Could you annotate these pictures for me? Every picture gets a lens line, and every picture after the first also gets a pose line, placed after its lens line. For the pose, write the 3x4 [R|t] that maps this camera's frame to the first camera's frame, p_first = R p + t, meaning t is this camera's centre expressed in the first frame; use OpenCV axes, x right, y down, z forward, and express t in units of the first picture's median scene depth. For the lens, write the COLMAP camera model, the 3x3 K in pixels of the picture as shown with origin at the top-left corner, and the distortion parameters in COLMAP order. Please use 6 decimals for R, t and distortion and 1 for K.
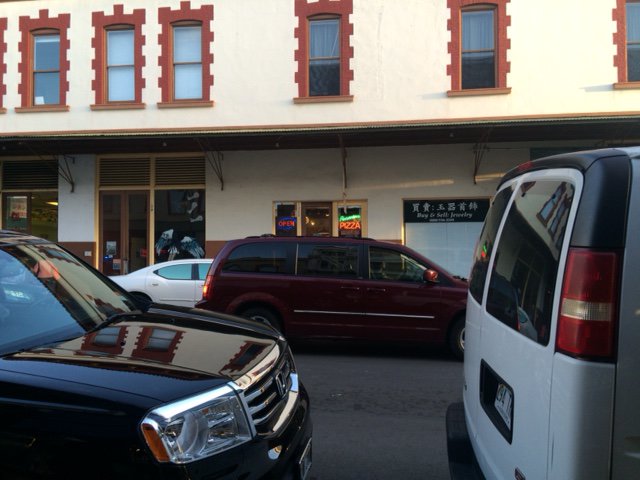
lens RADIAL K [[536.4, 0, 316.6], [0, 536.4, 240.7], [0, 0, 1]] dist [0.087536, -0.115796]
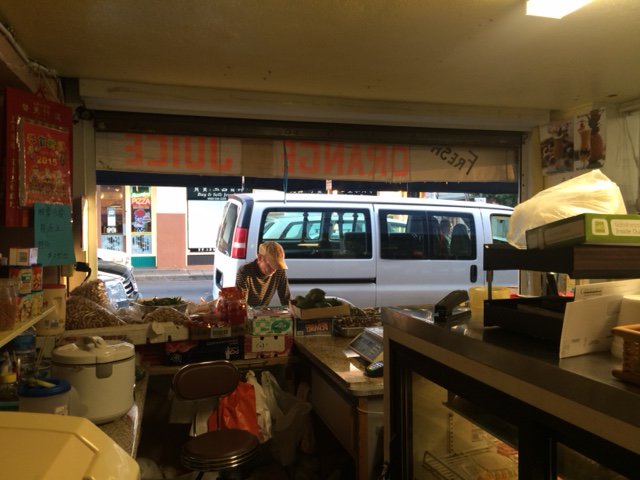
lens RADIAL K [[536.4, 0, 316.6], [0, 536.4, 240.7], [0, 0, 1]] dist [0.087536, -0.115796]
pose [[0.921810, -0.006134, 0.387594, -0.046011], [-0.015900, 0.998435, 0.053614, -0.011287], [-0.387316, -0.055585, 0.920270, -0.276234]]
